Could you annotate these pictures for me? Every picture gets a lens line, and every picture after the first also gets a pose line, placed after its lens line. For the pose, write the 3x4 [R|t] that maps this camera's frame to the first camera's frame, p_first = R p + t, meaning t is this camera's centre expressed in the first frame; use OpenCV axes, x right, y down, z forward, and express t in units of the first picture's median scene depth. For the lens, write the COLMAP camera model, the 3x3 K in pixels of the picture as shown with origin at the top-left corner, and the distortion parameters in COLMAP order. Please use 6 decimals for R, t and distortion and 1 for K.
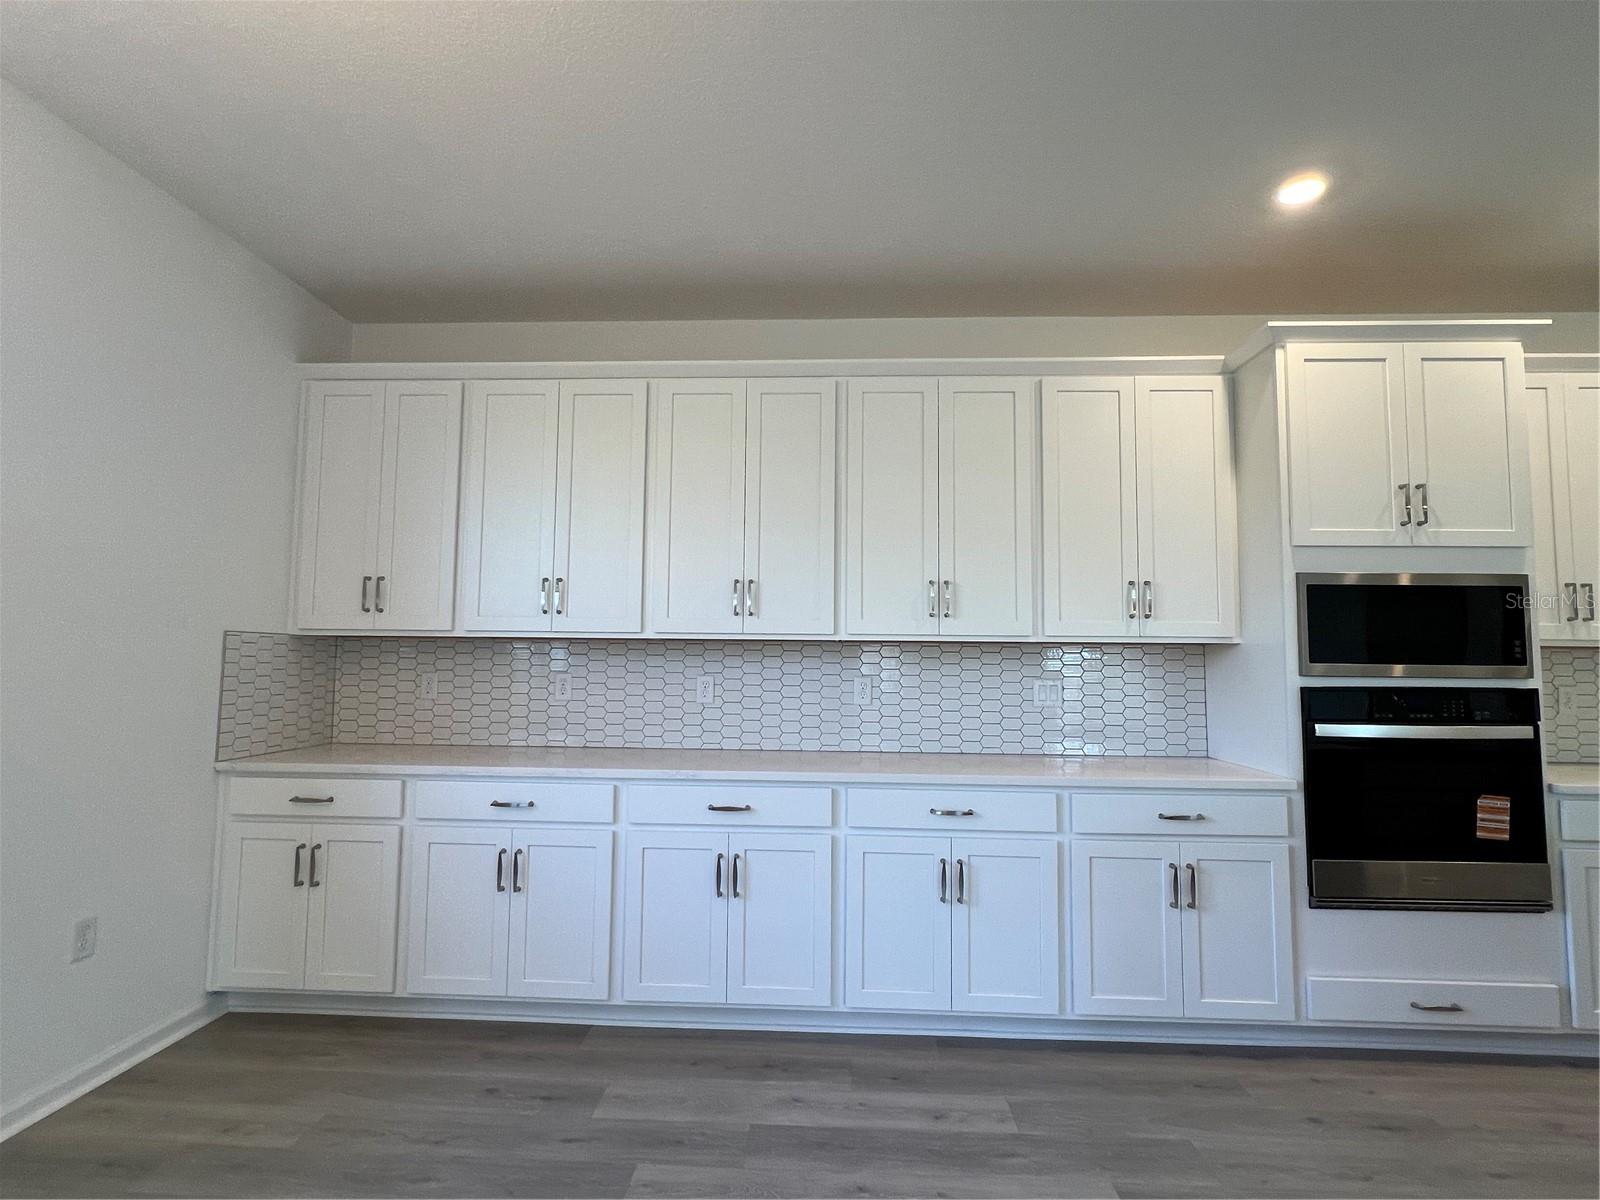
lens RADIAL K [[793.5, 0, 800.0], [0, 793.5, 600.0], [0, 0, 1]] dist [-0.000608, -0.000067]
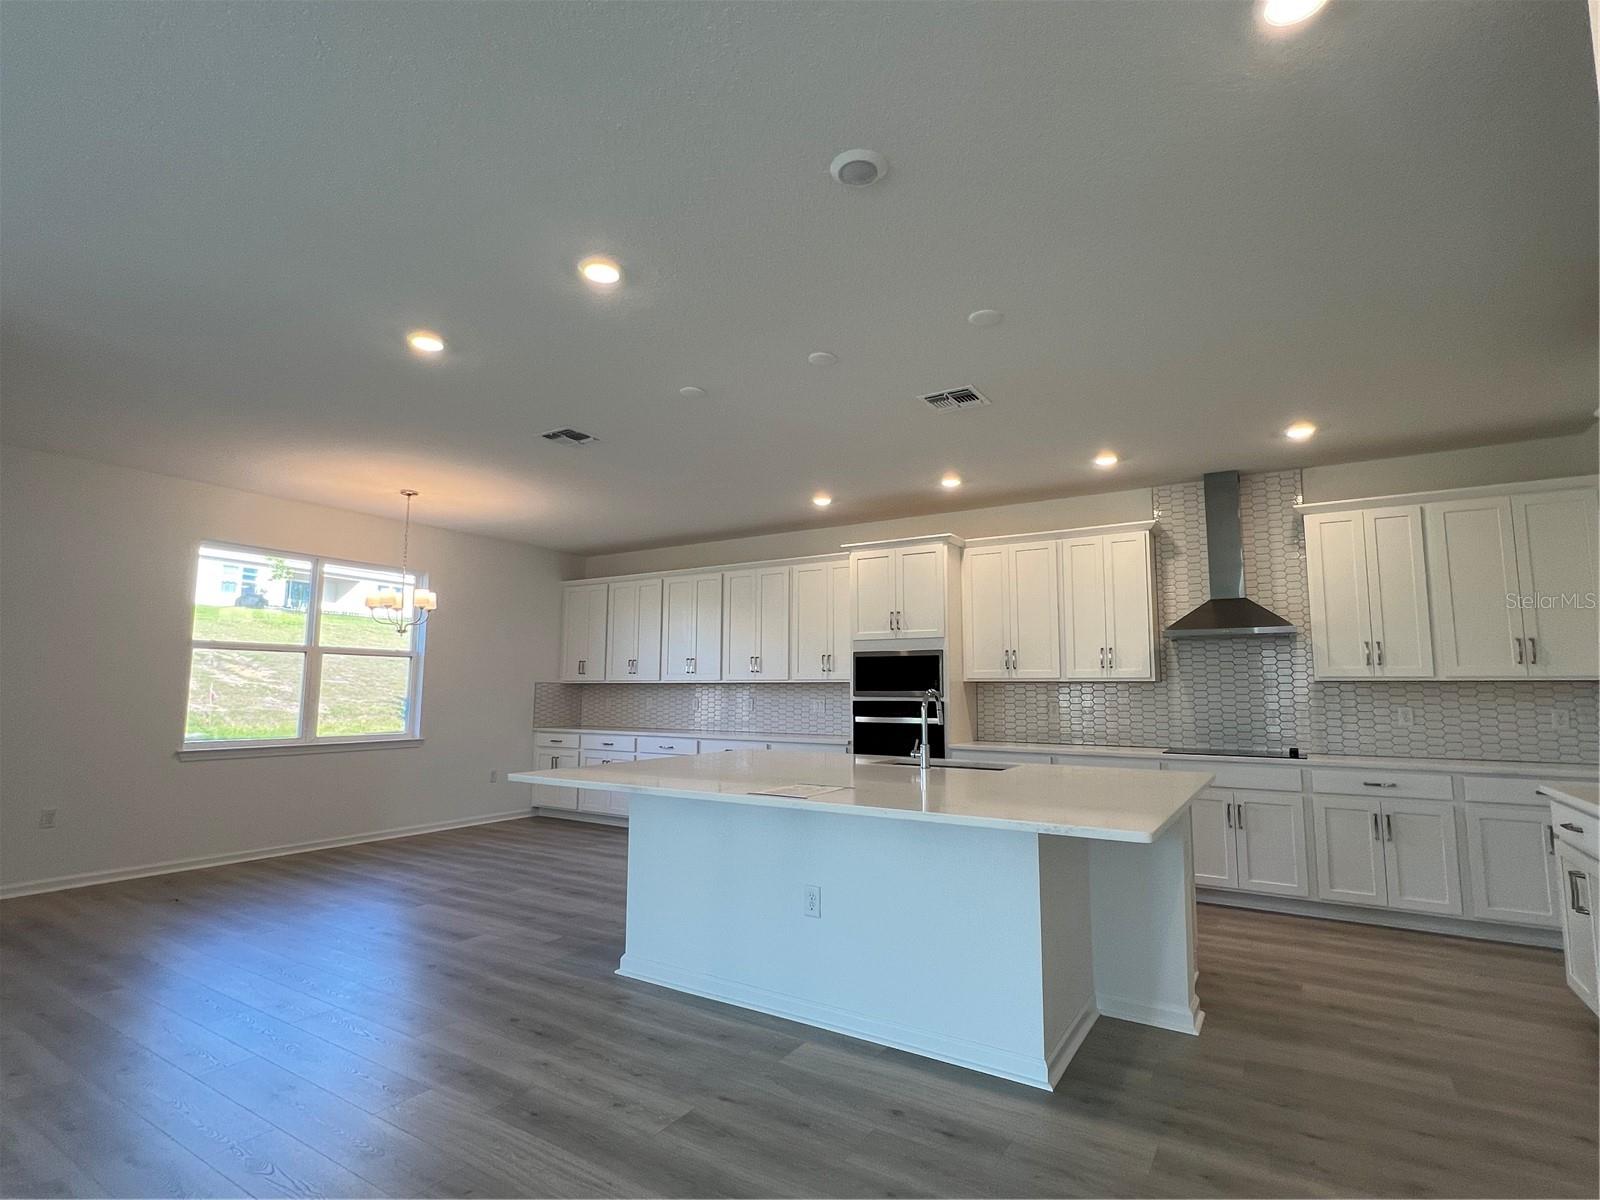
lens RADIAL K [[784.6, 0, 802.2], [0, 784.6, 607.0], [0, 0, 1]] dist [-0.001247, -0.000089]
pose [[0.870711, -0.059728, -0.488155, 1.624551], [0.041021, 0.997959, -0.048937, -0.059416], [0.490081, 0.022585, 0.871384, -1.081691]]
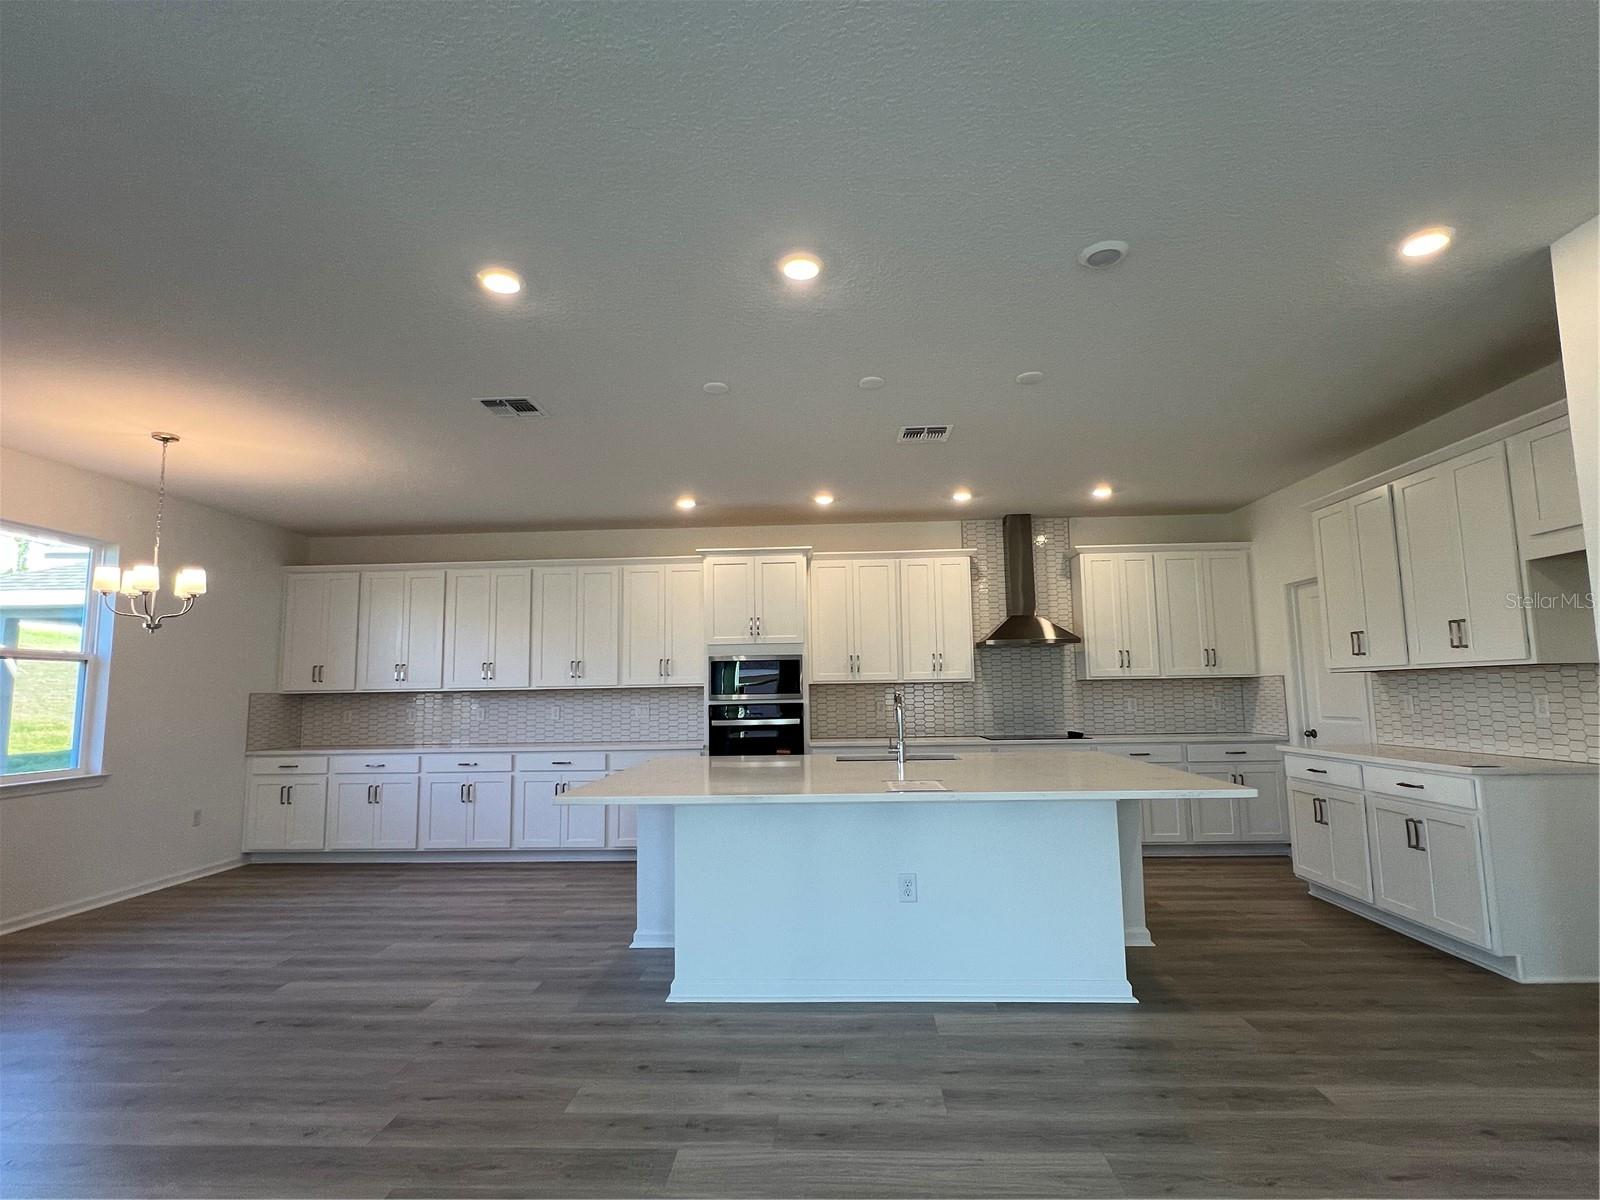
lens RADIAL K [[784.6, 0, 802.2], [0, 784.6, 607.0], [0, 0, 1]] dist [-0.001247, -0.000089]
pose [[0.999622, -0.027227, 0.003740, 0.896629], [0.027344, 0.998985, -0.035805, -0.088889], [-0.002761, 0.035893, 0.999352, -1.319072]]
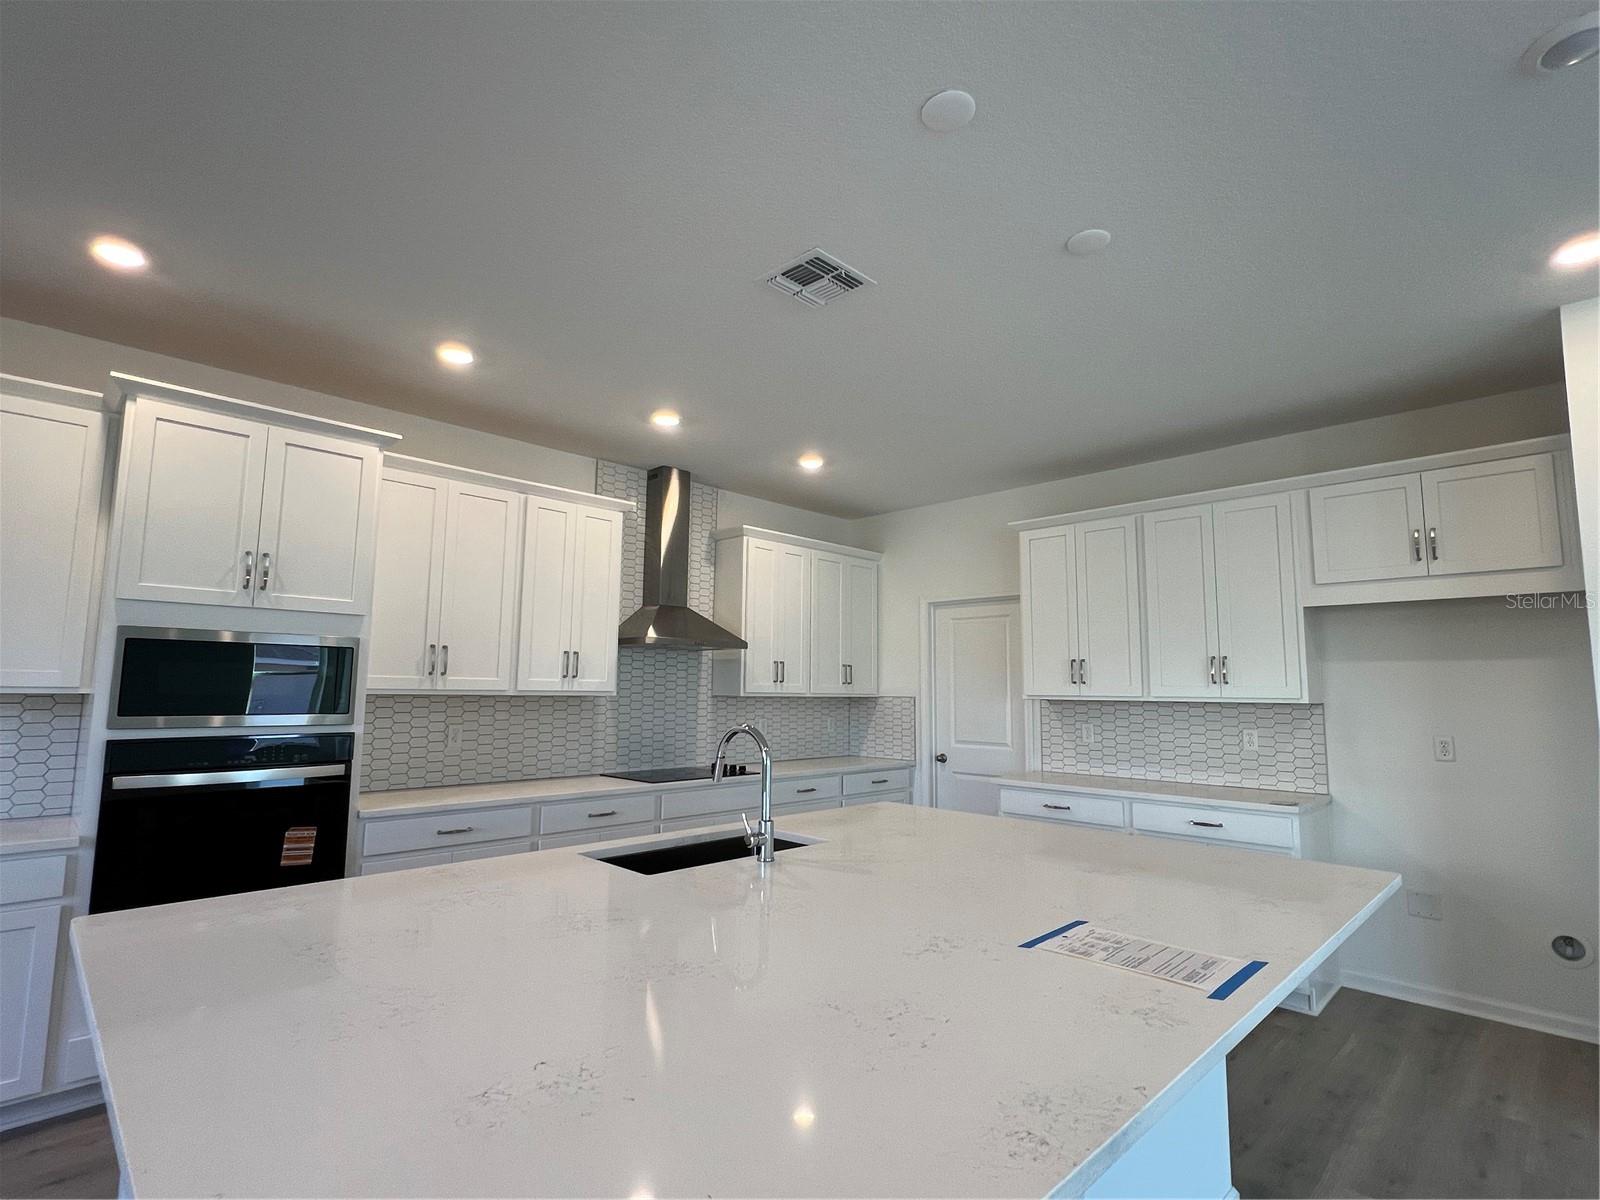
lens RADIAL K [[784.6, 0, 802.2], [0, 784.6, 607.0], [0, 0, 1]] dist [-0.001247, -0.000089]
pose [[0.673027, 0.075234, 0.735782, 0.476233], [-0.057880, 0.997120, -0.049012, -0.058935], [-0.737350, -0.009601, 0.675443, -0.303567]]
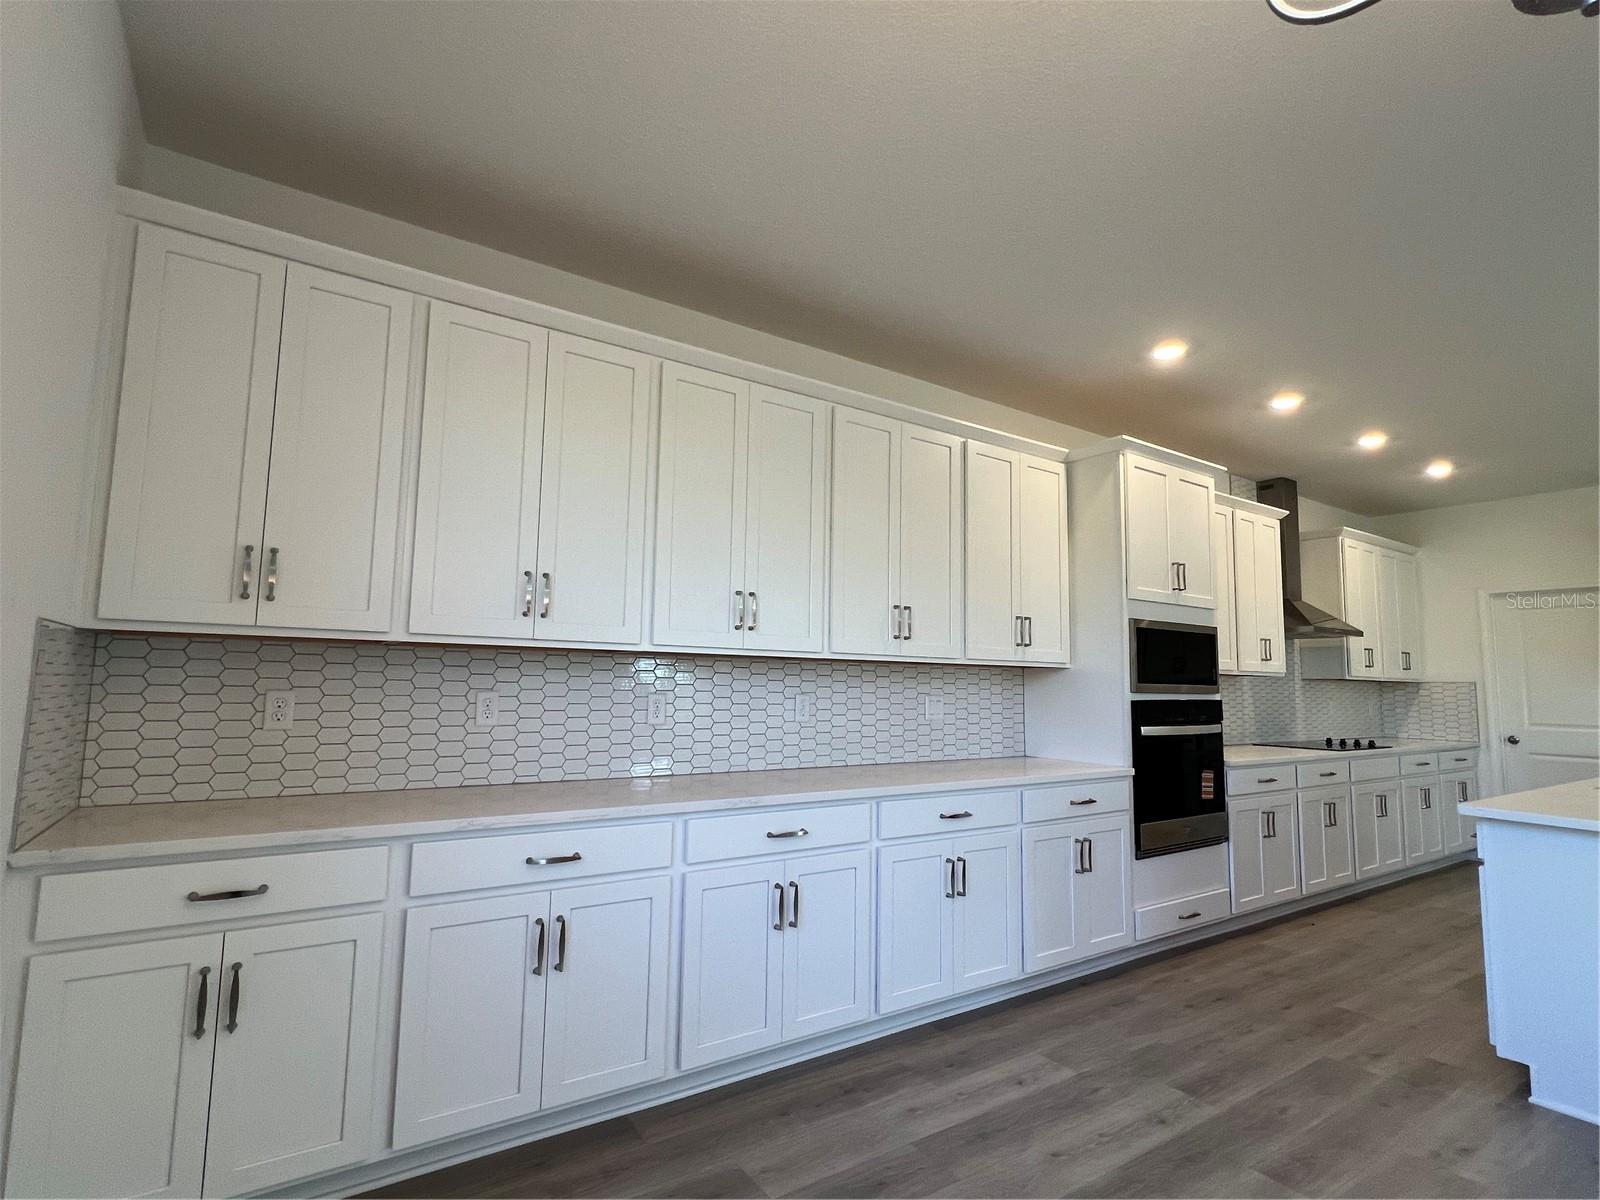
lens RADIAL K [[791.8, 0, 800.0], [0, 791.8, 600.0], [0, 0, 1]] dist [0.000176, 0.000546]
pose [[0.801380, 0.066612, 0.594435, -0.660925], [-0.053772, 0.997779, -0.039318, 0.019949], [-0.595734, -0.000456, 0.803182, 0.229764]]
